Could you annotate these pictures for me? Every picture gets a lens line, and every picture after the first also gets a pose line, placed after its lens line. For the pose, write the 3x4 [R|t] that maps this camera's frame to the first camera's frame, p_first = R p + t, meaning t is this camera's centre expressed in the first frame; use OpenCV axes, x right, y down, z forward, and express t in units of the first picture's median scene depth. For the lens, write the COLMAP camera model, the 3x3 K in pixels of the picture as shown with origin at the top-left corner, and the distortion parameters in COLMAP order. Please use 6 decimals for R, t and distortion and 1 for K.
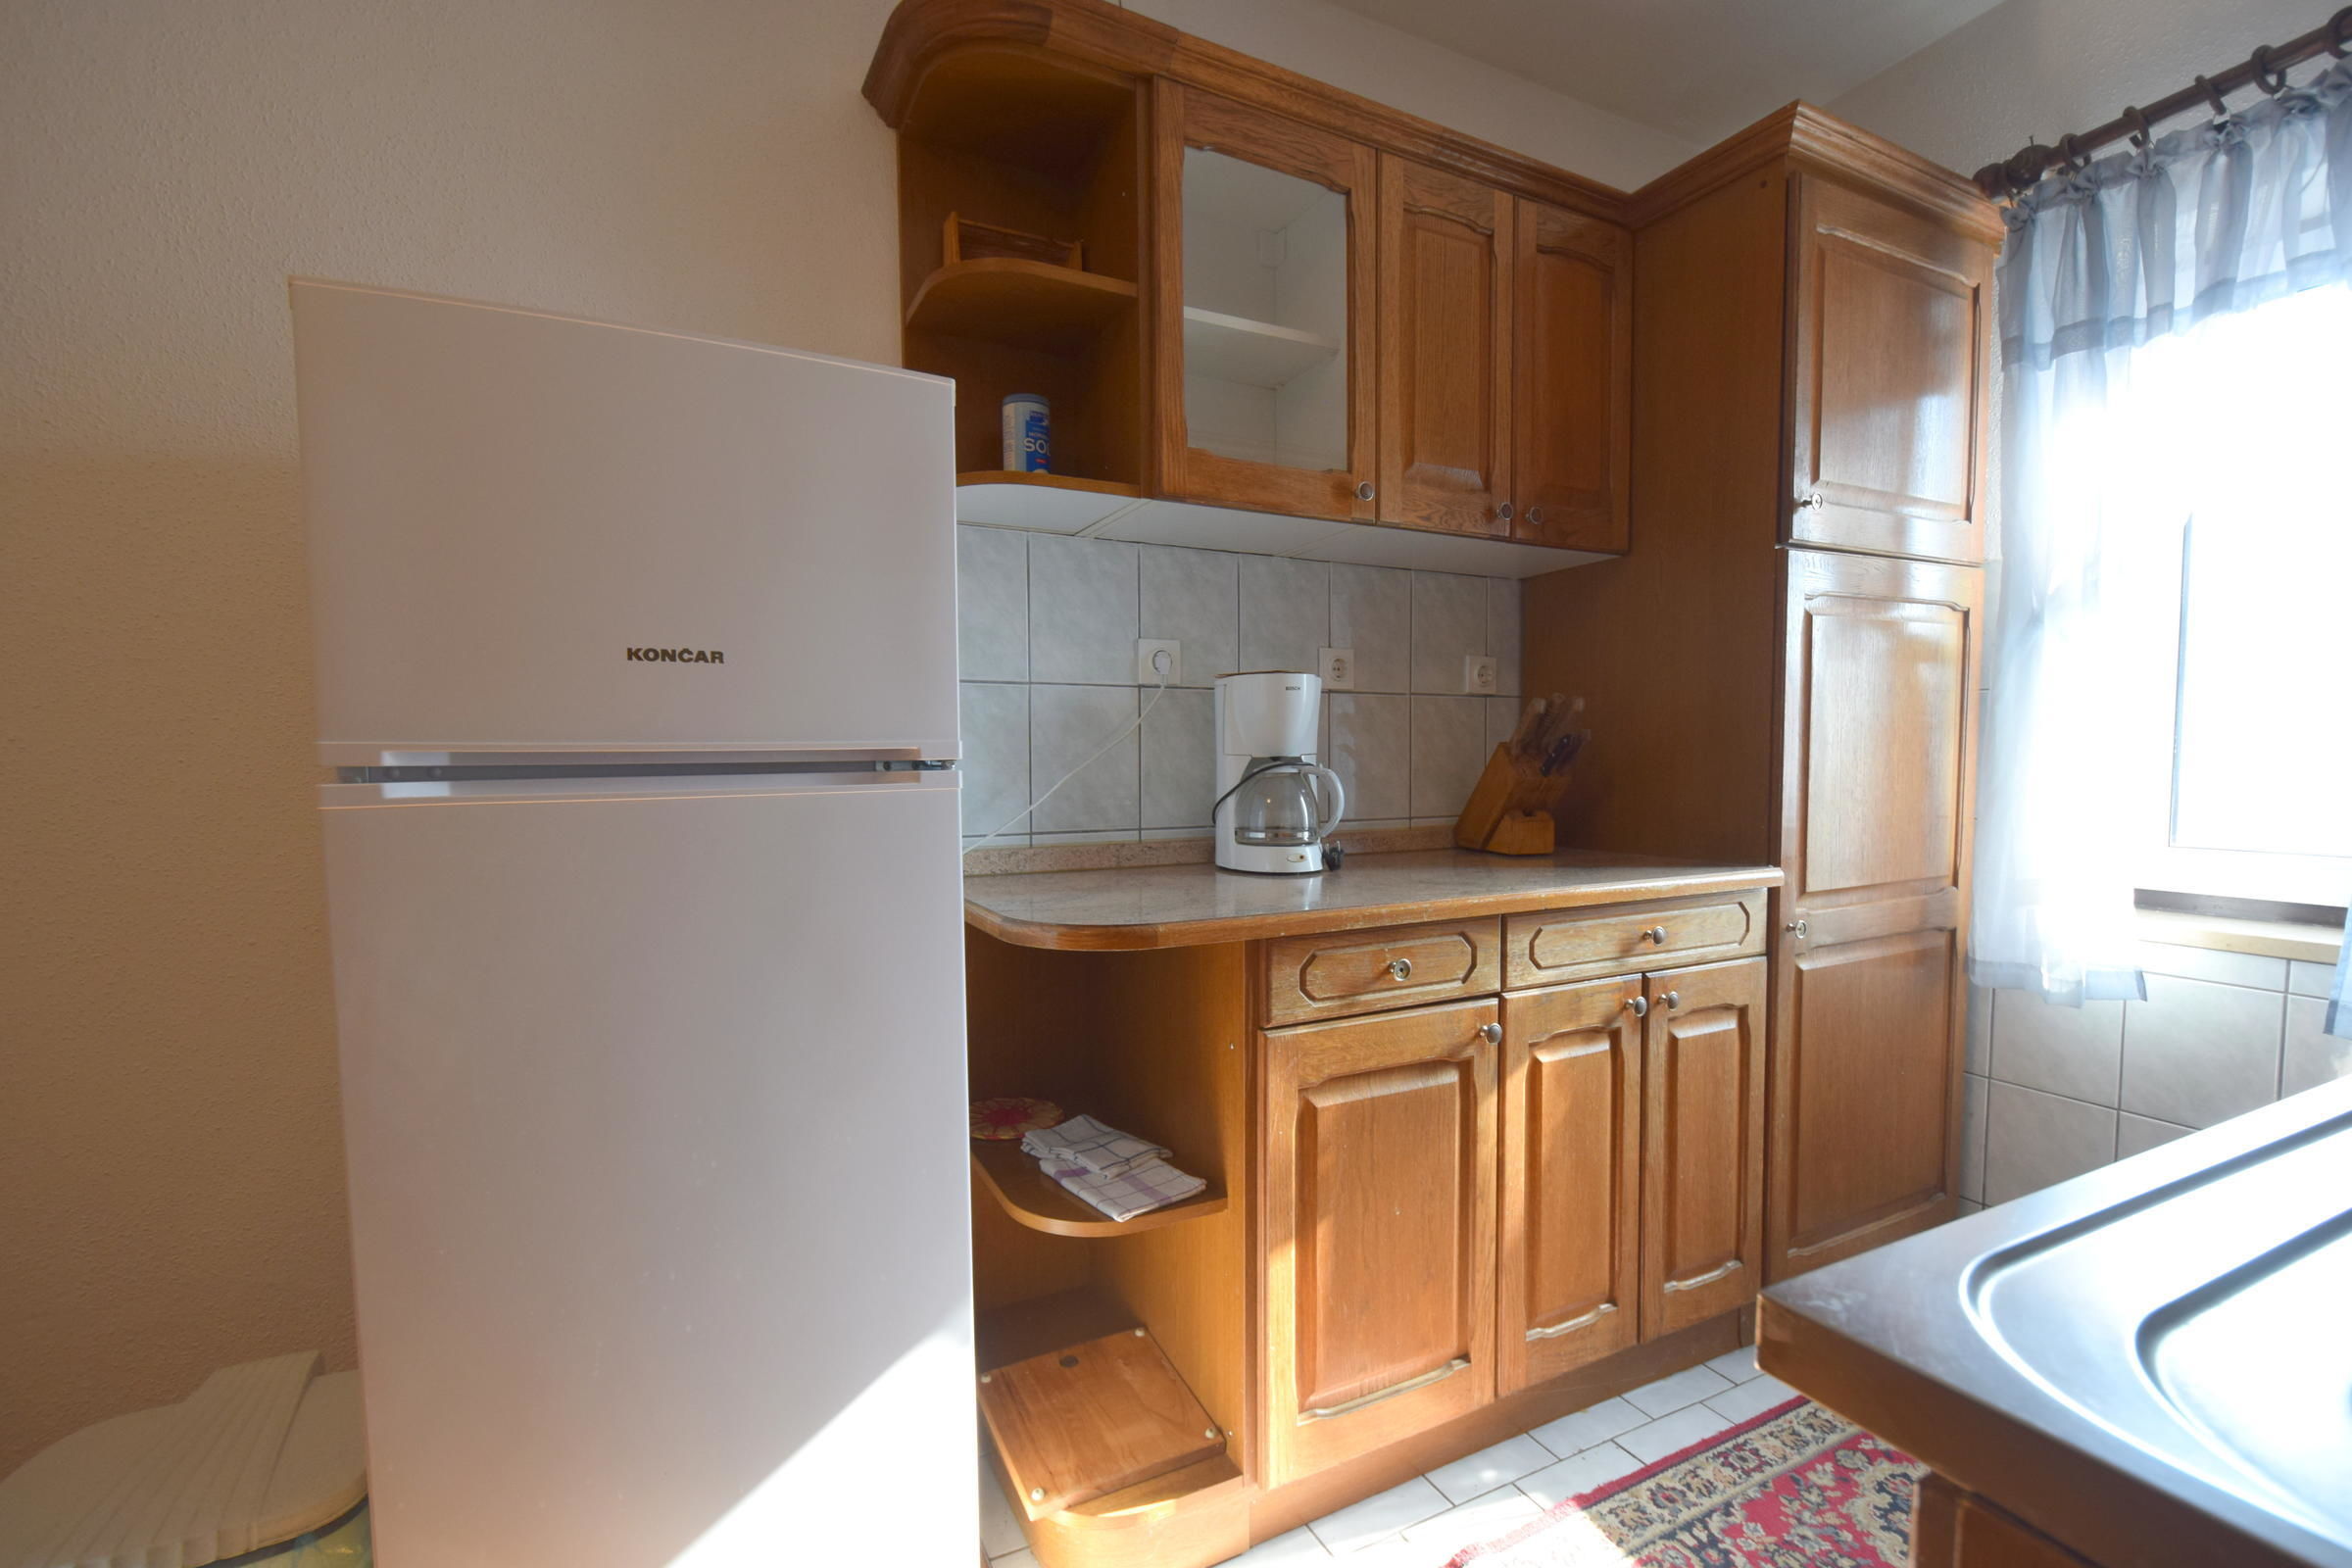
lens RADIAL K [[1011.9, 0, 1203.8], [0, 1011.9, 817.4], [0, 0, 1]] dist [-0.001890, -0.000629]
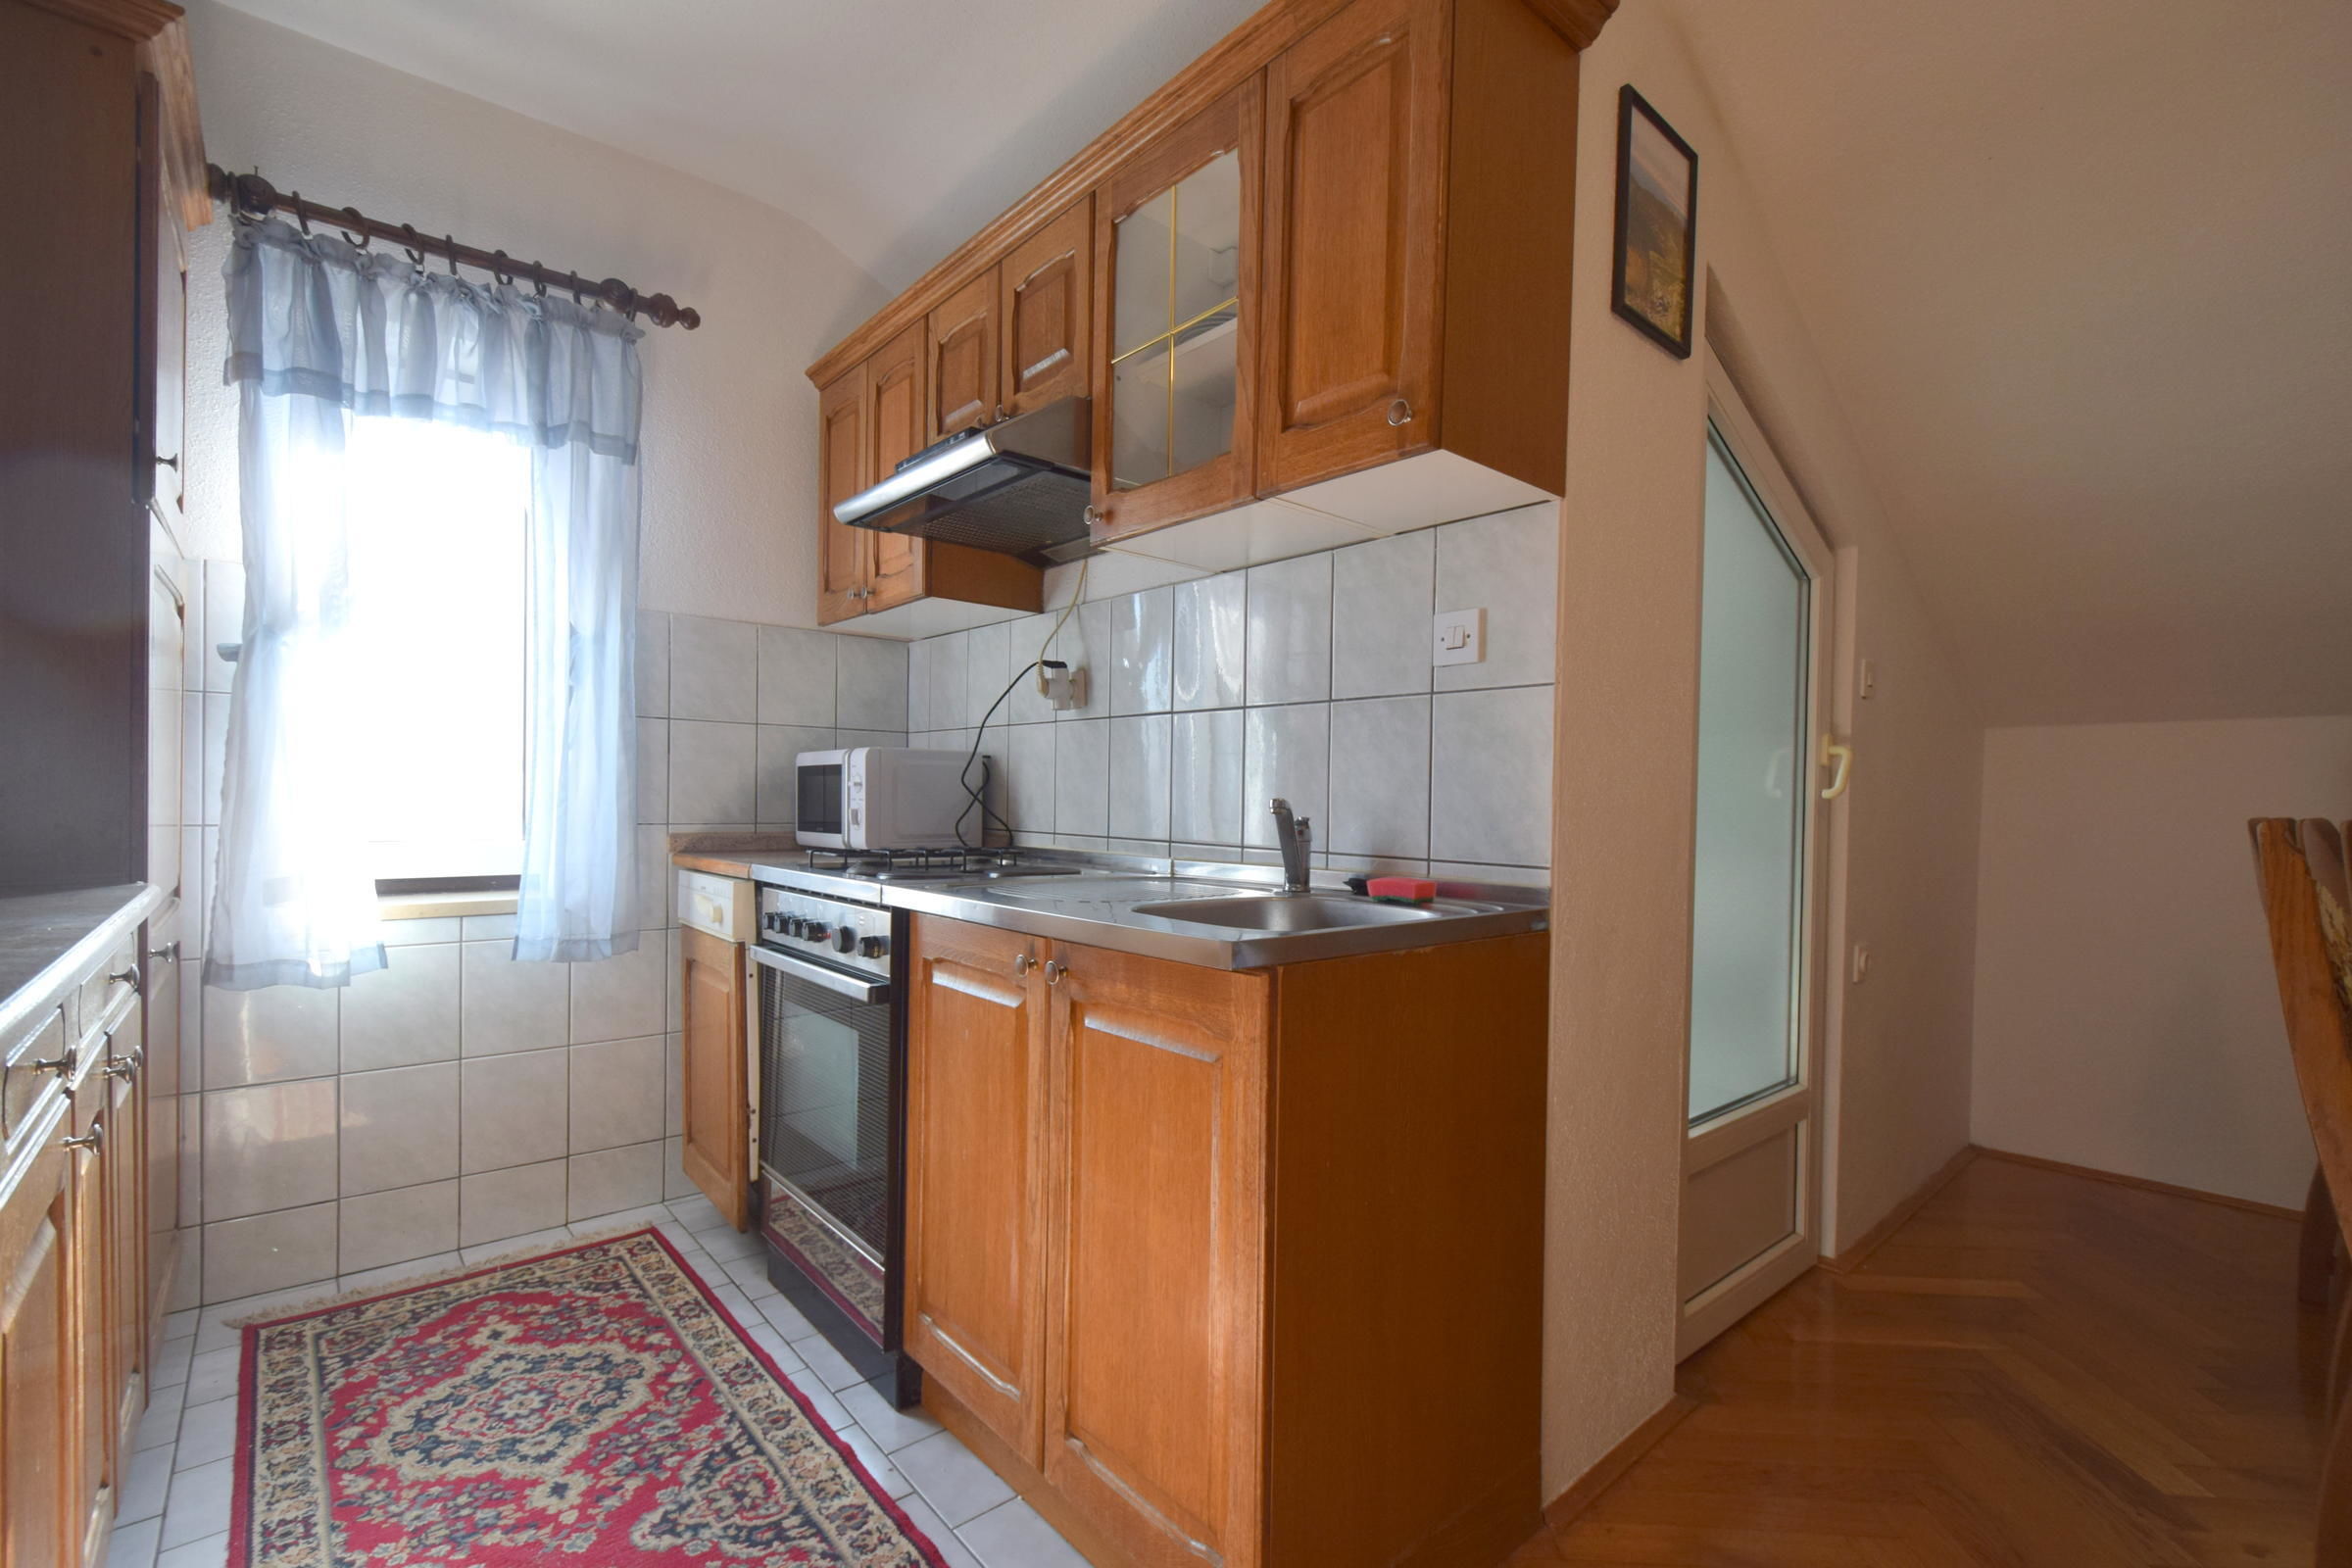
lens RADIAL K [[1004.0, 0, 1164.0], [0, 1004.0, 820.3], [0, 0, 1]] dist [0.006832, -0.007840]
pose [[-0.205893, -0.026220, 0.978223, -0.466177], [0.044839, 0.998338, 0.036196, 0.005825], [-0.977547, 0.051315, -0.204375, 0.378469]]
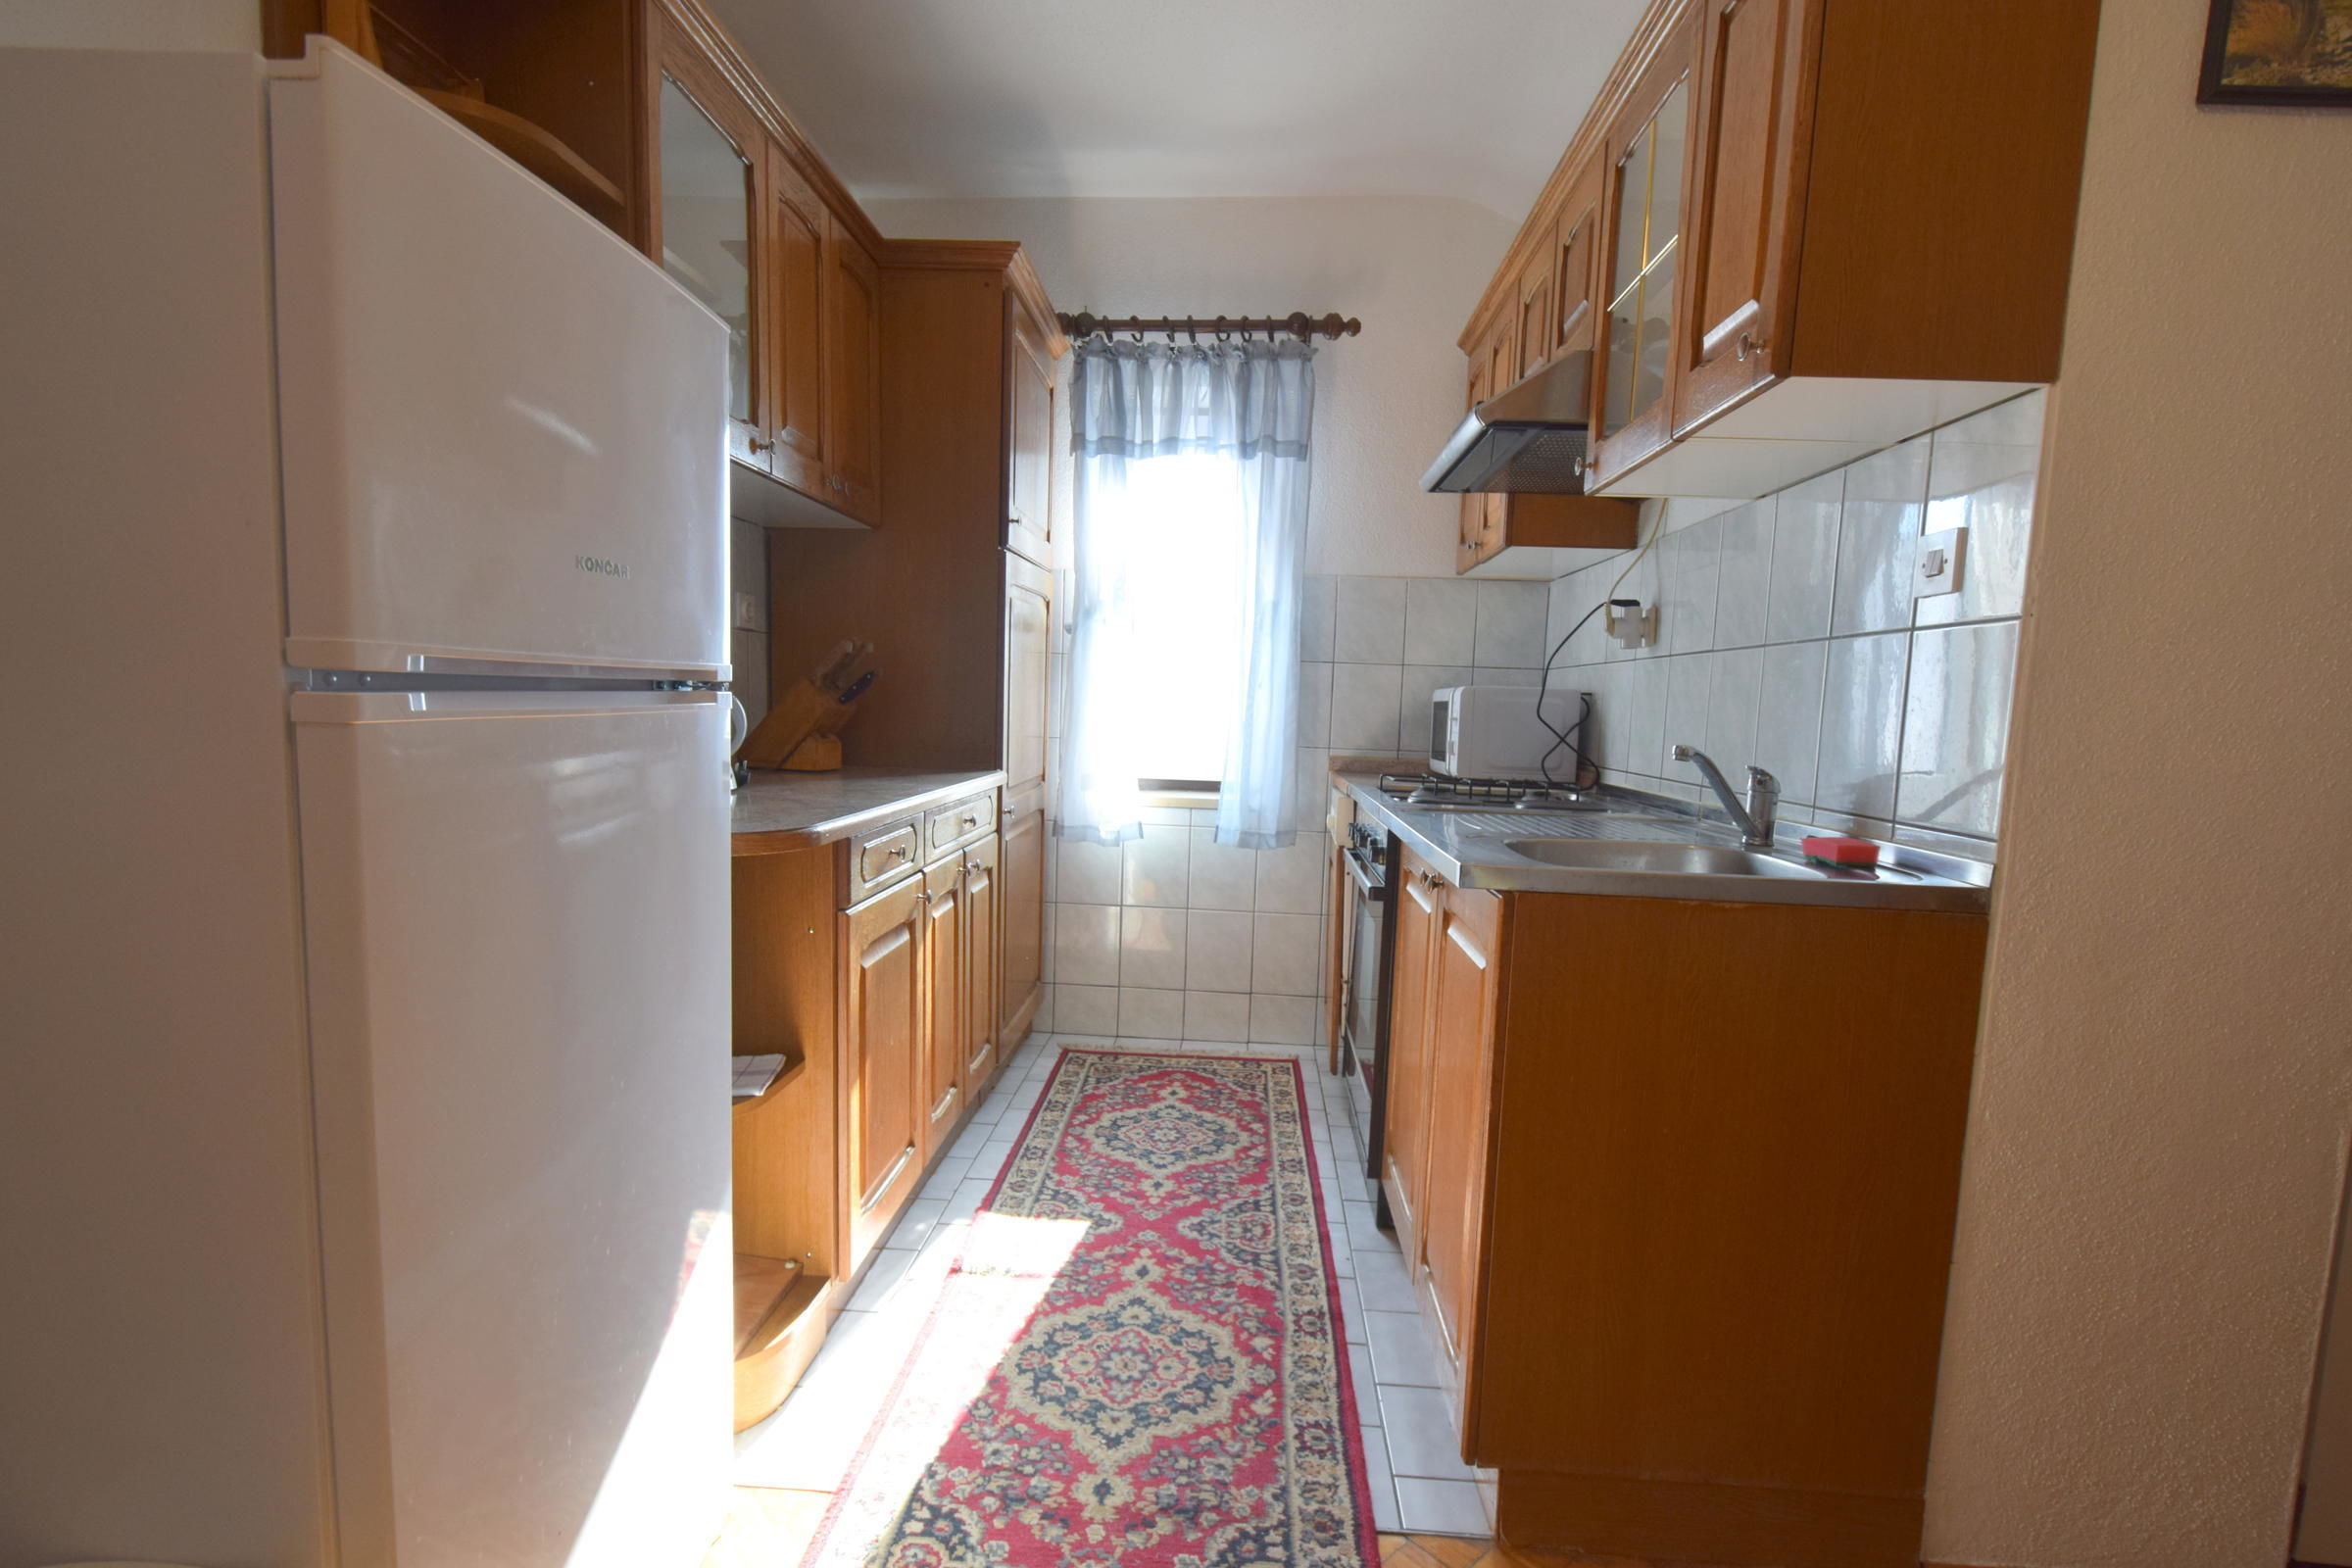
lens RADIAL K [[1019.7, 0, 1188.3], [0, 1019.7, 819.1], [0, 0, 1]] dist [0.009780, -0.009578]
pose [[0.520515, -0.077974, 0.850285, -0.611549], [0.019204, 0.996639, 0.079639, 0.007755], [-0.853637, -0.025124, 0.520263, 0.002446]]
